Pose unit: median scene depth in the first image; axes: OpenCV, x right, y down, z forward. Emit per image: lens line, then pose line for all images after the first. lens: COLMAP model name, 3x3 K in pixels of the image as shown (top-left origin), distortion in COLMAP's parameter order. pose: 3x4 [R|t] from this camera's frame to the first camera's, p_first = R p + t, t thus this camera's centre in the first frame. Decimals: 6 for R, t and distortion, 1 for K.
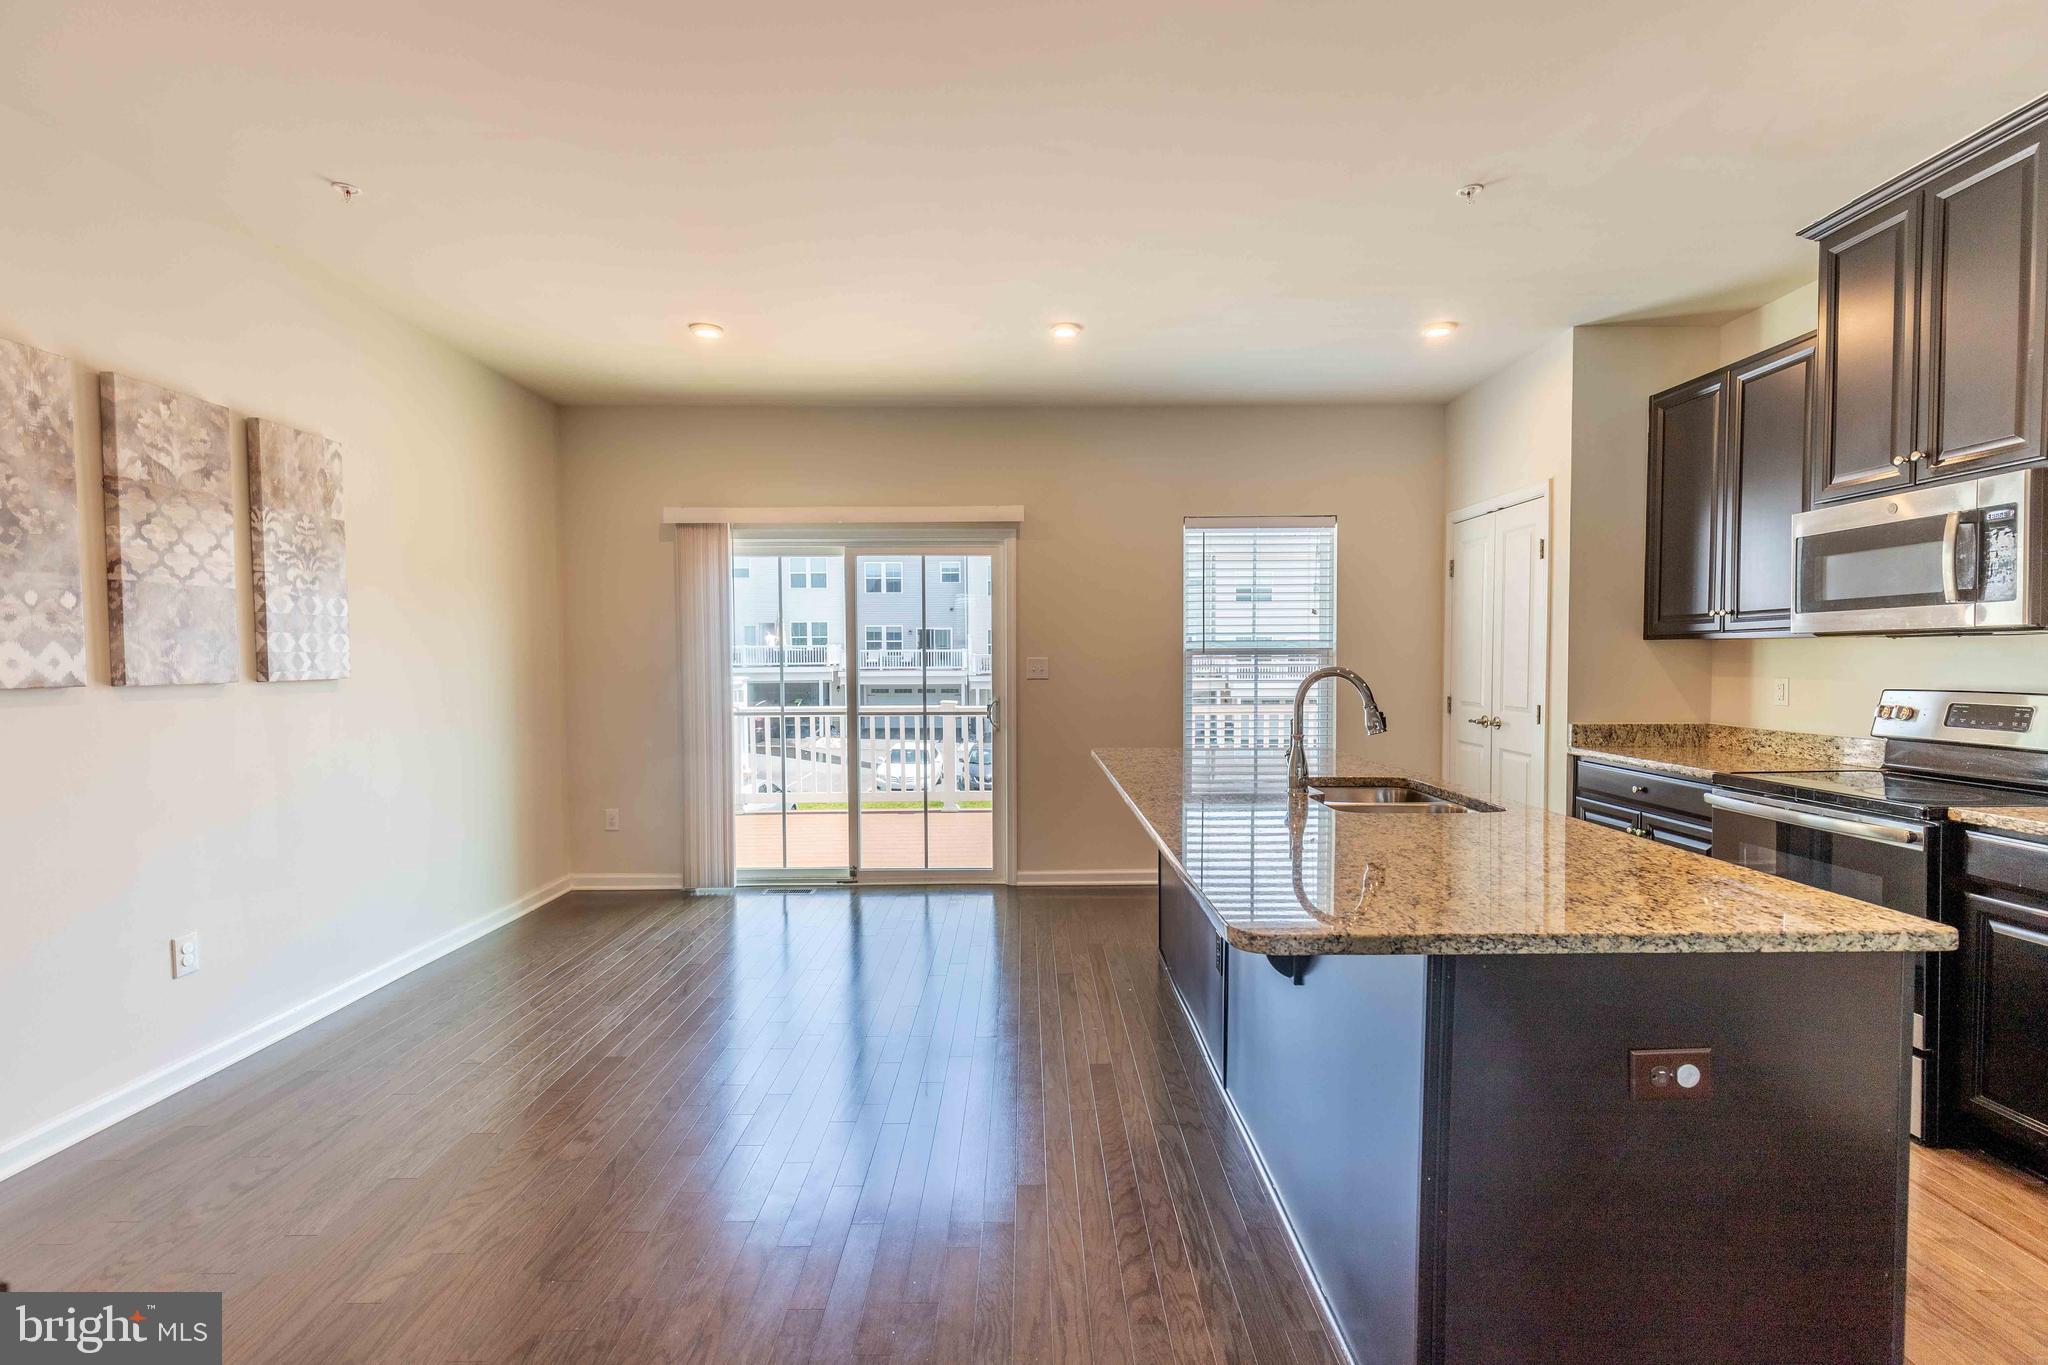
lens RADIAL K [[918.1, 0, 1026.1], [0, 918.1, 696.3], [0, 0, 1]] dist [0.002120, 0.001024]
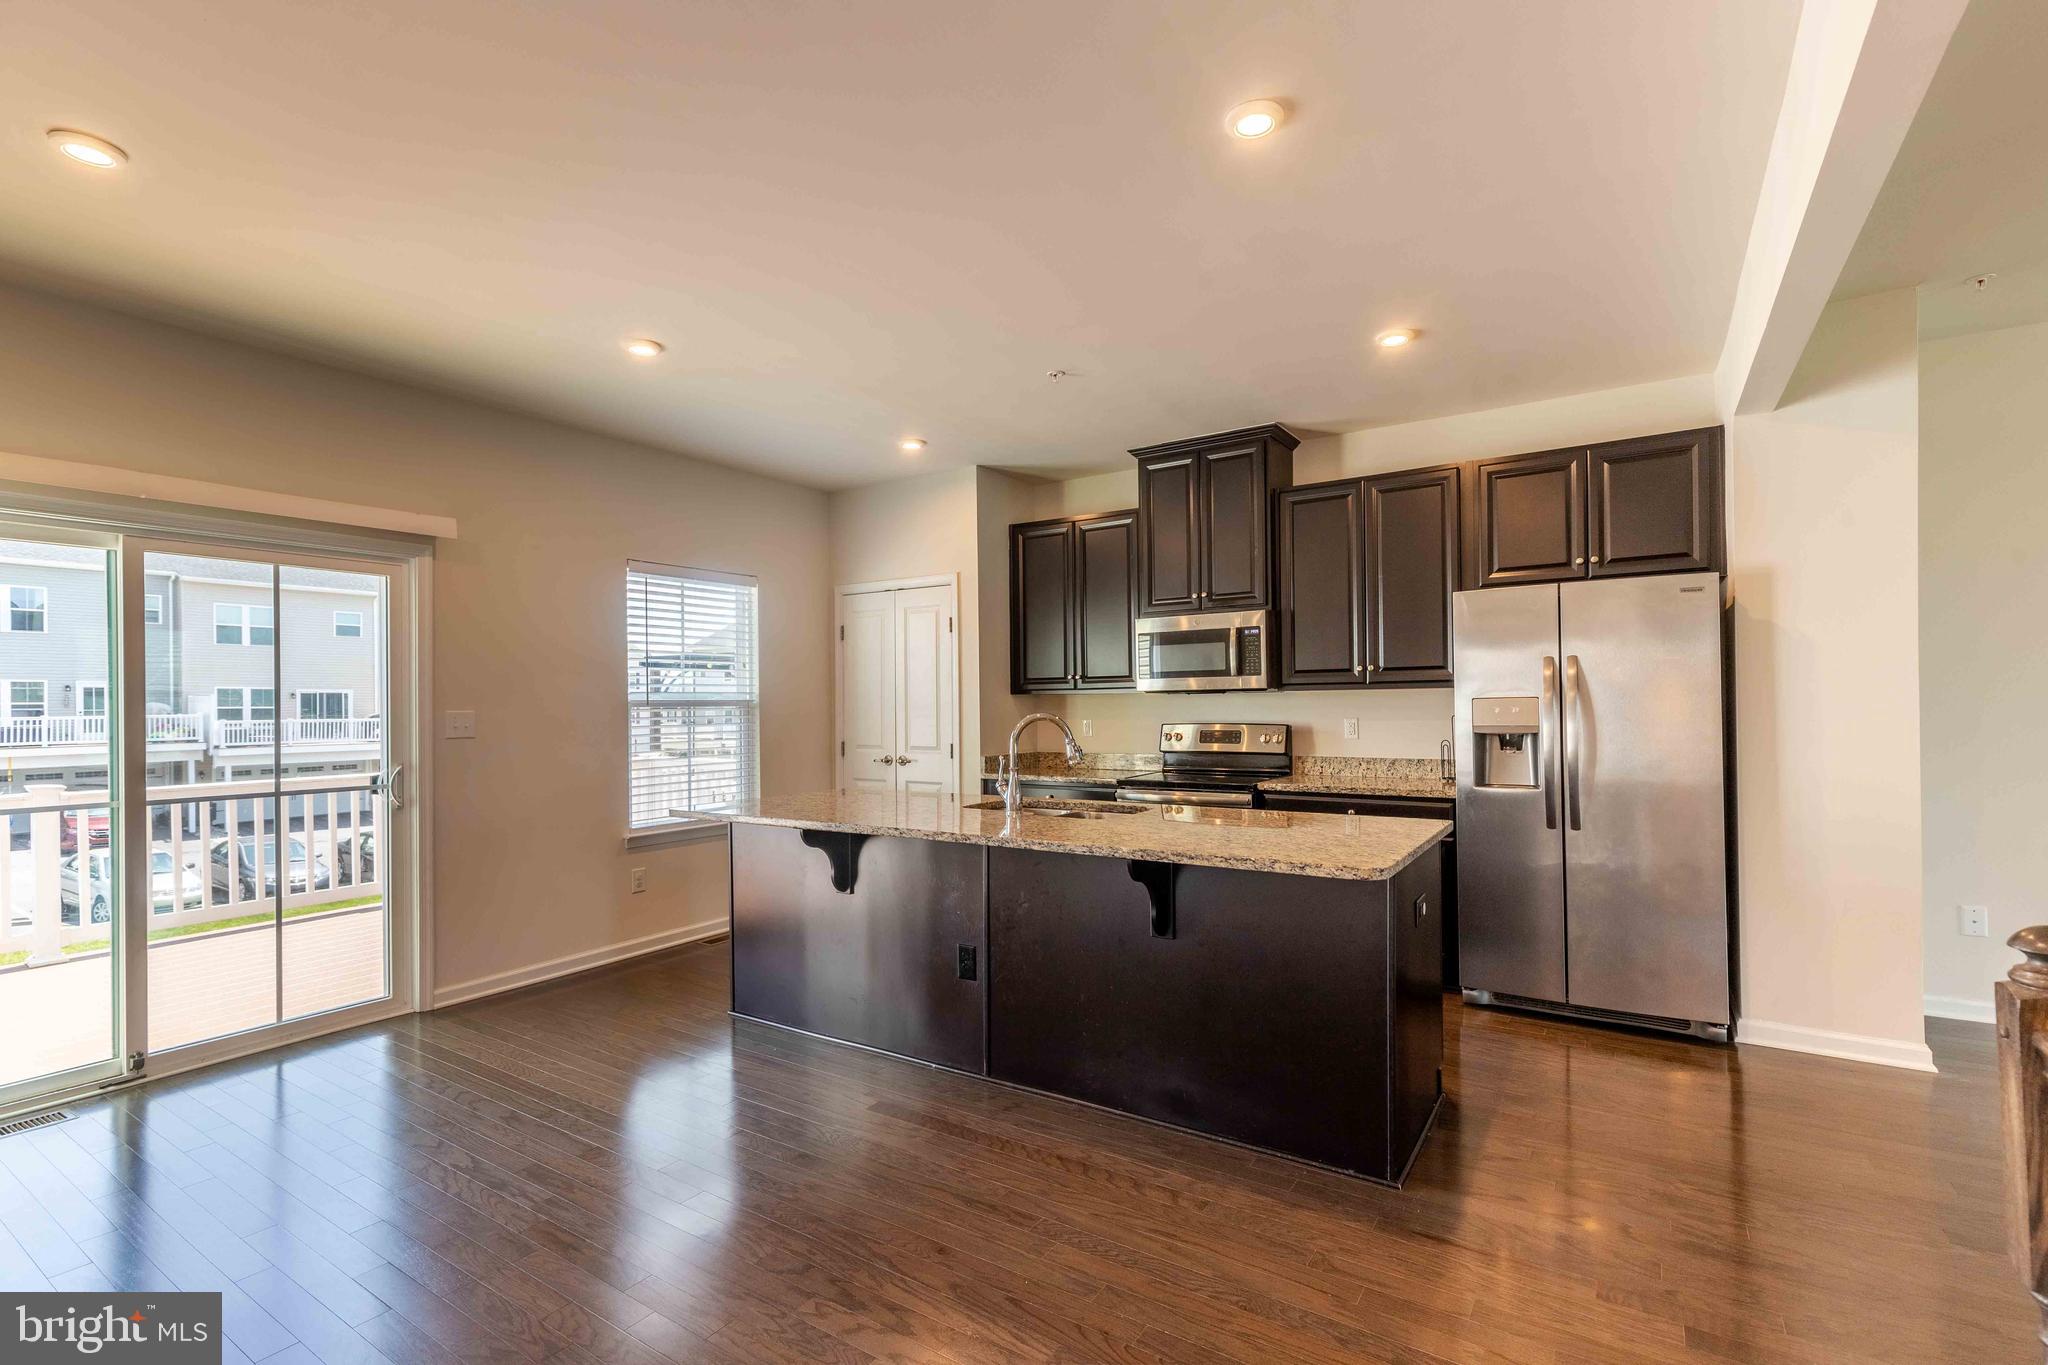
lens RADIAL K [[918.1, 0, 1026.1], [0, 918.1, 696.3], [0, 0, 1]] dist [0.002120, 0.001024]
pose [[0.551547, 0.006442, 0.834119, -0.694411], [0.043757, 0.998370, -0.036644, -0.007940], [-0.832996, 0.056709, 0.550366, 0.283538]]
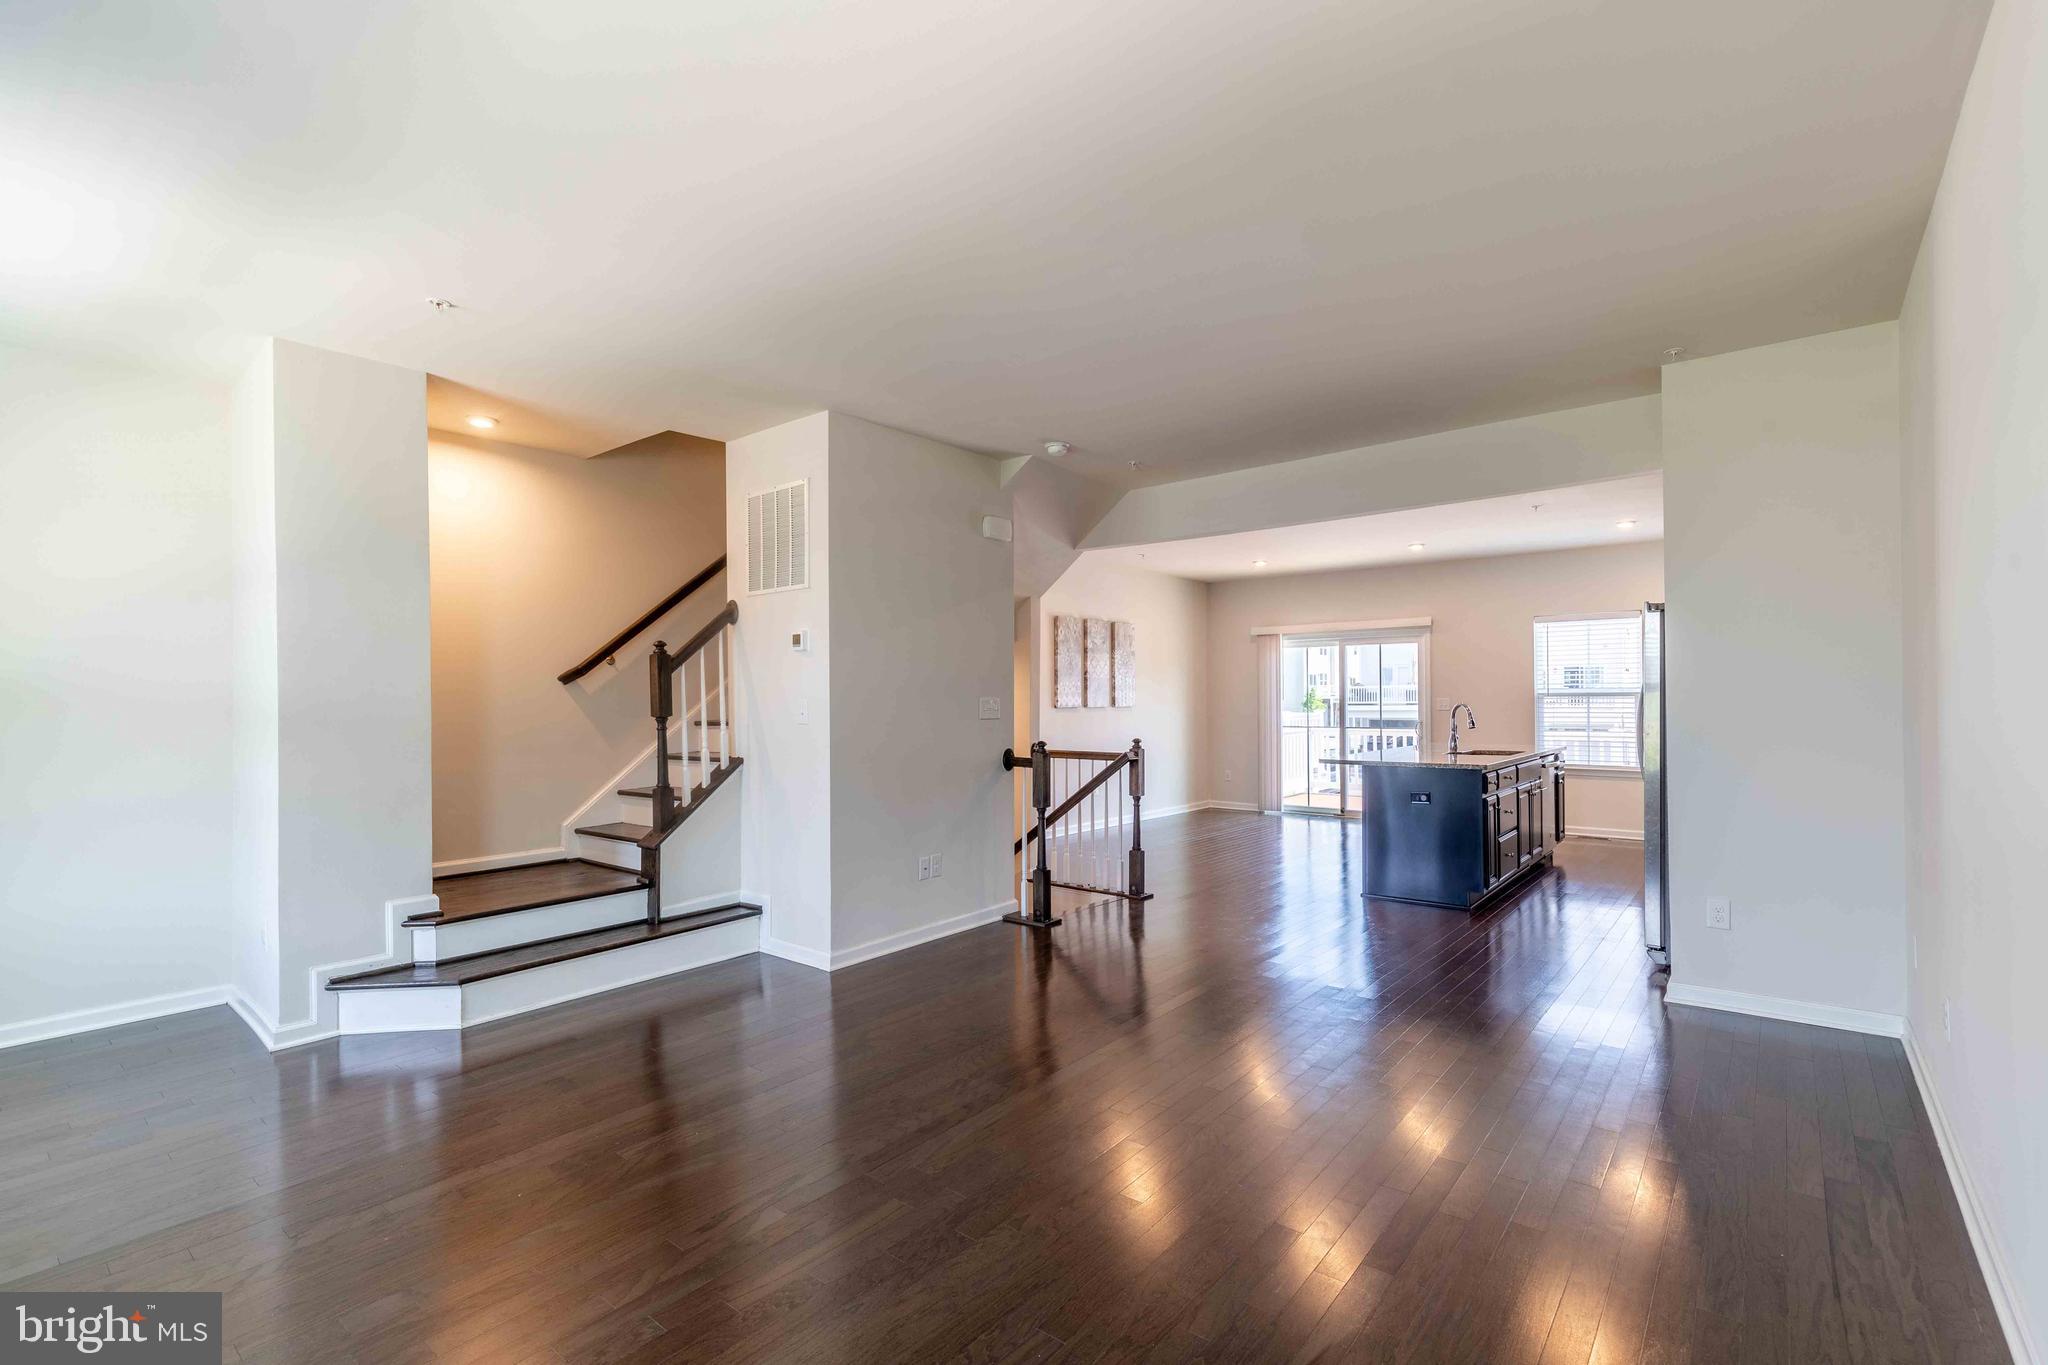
lens RADIAL K [[918.1, 0, 1026.1], [0, 918.1, 696.3], [0, 0, 1]] dist [0.002120, 0.001024]
pose [[0.774080, -0.004283, -0.633073, 0.954418], [-0.023912, 0.999066, -0.035997, 0.071285], [0.632635, 0.043003, 0.773255, -1.682057]]
